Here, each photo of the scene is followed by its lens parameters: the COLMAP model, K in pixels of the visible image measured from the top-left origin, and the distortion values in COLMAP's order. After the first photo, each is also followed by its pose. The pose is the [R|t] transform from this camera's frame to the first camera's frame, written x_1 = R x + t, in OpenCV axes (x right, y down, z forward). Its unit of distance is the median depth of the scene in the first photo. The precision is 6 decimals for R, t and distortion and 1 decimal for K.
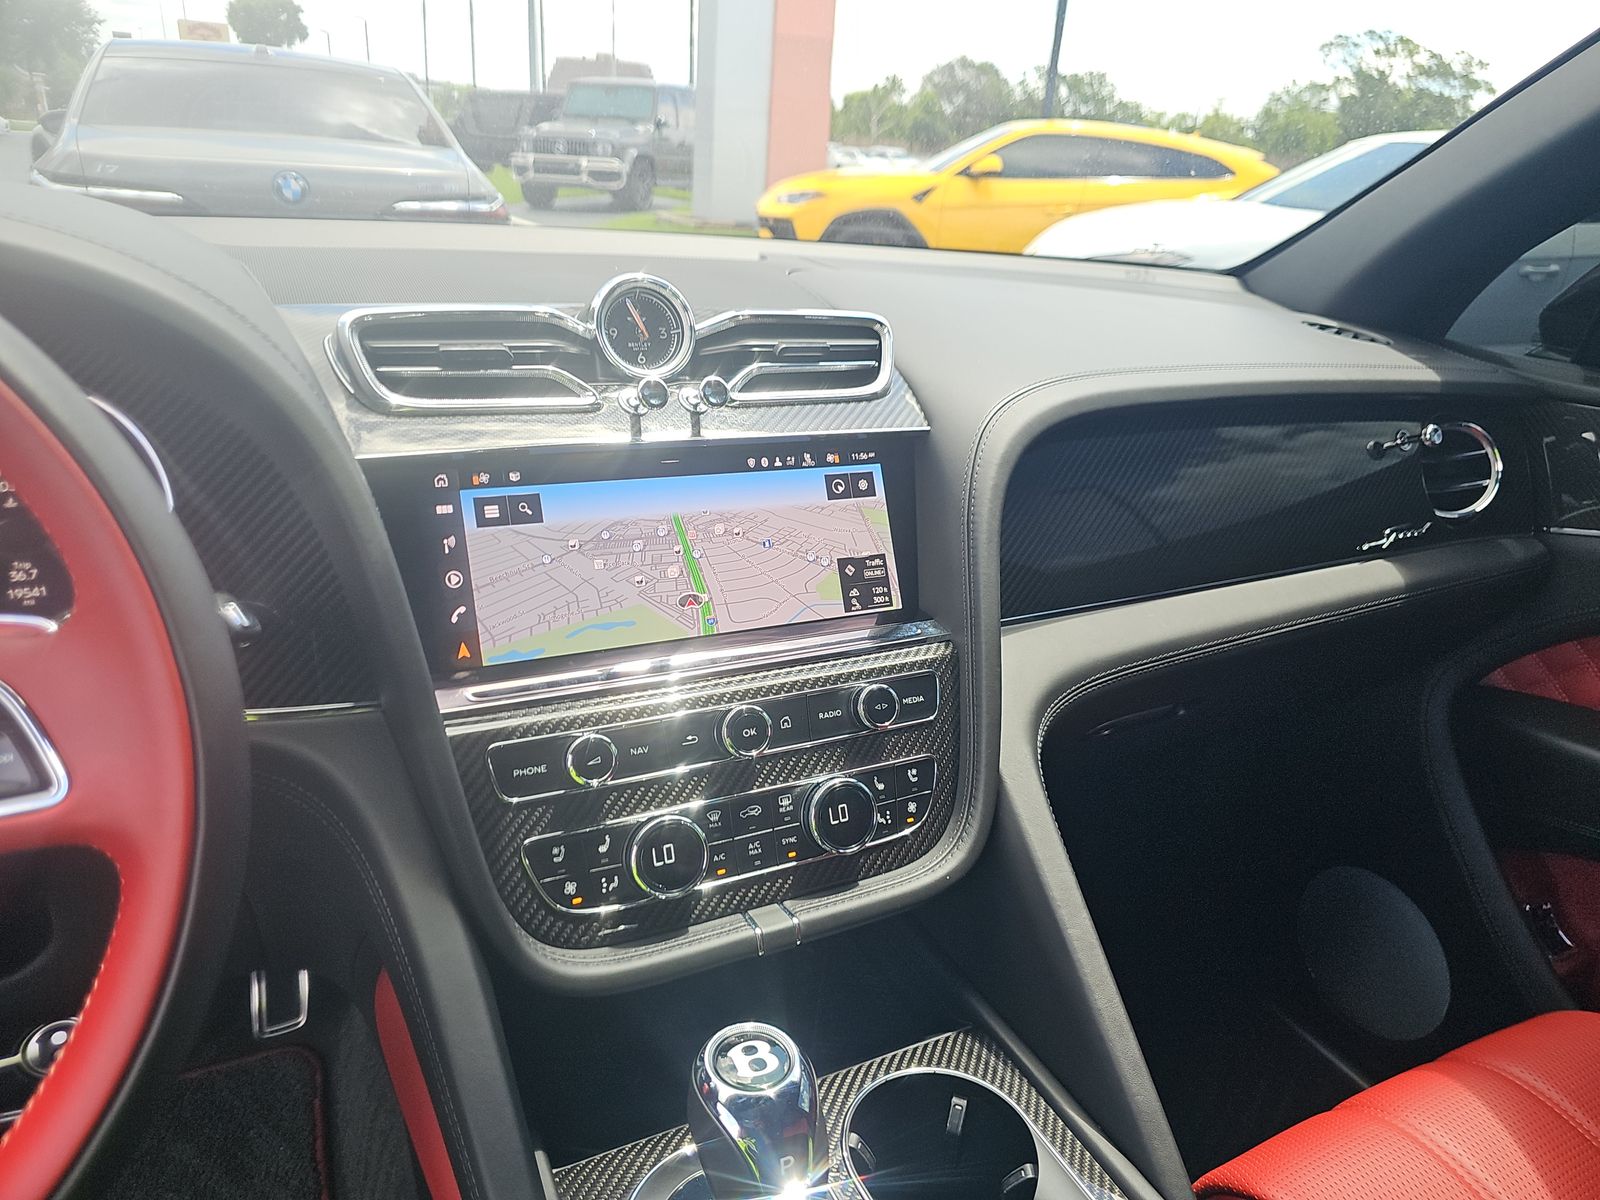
lens RADIAL K [[1066.5, 0, 804.1], [0, 1066.5, 580.5], [0, 0, 1]] dist [0.042561, -0.035461]
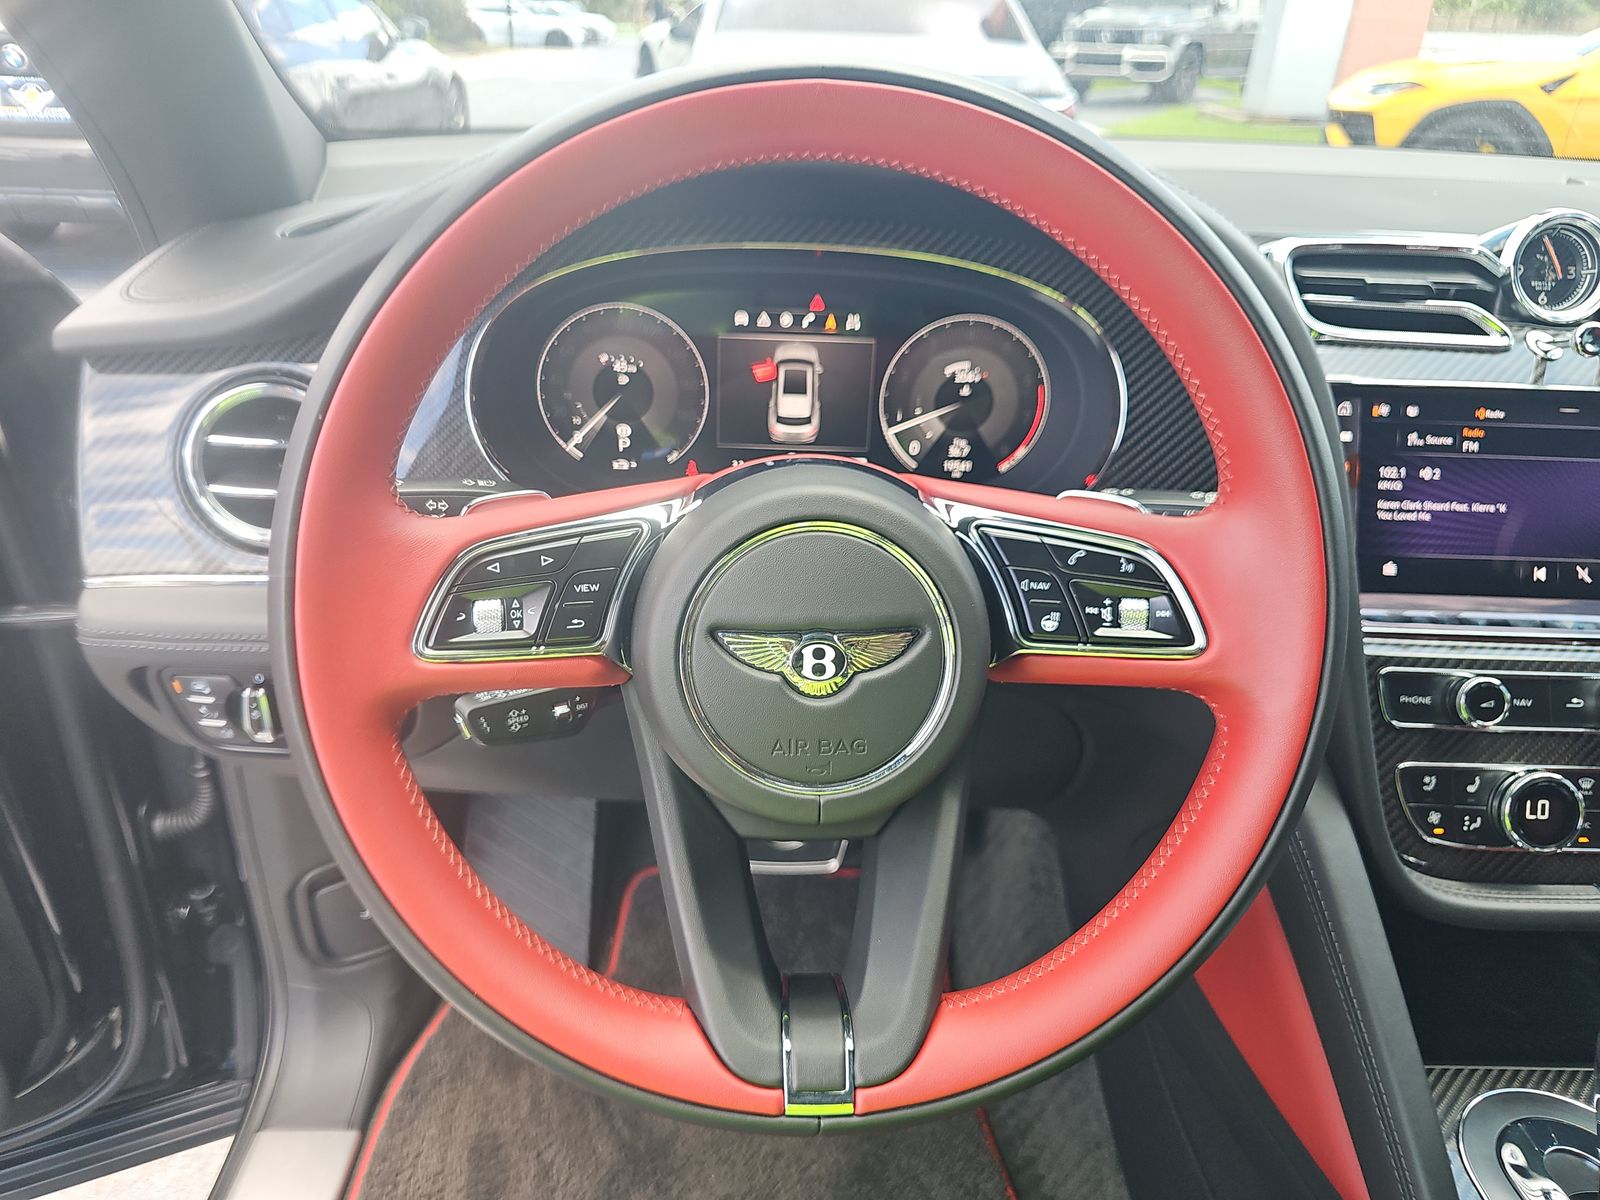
lens RADIAL K [[1118.2, 0, 799.4], [0, 1118.2, 600.7], [0, 0, 1]] dist [-0.001555, 0.004884]
pose [[0.907279, 0.175356, -0.382225, -0.337911], [-0.142211, 0.983301, 0.113554, 0.037842], [0.395755, -0.048669, 0.917066, -0.192941]]
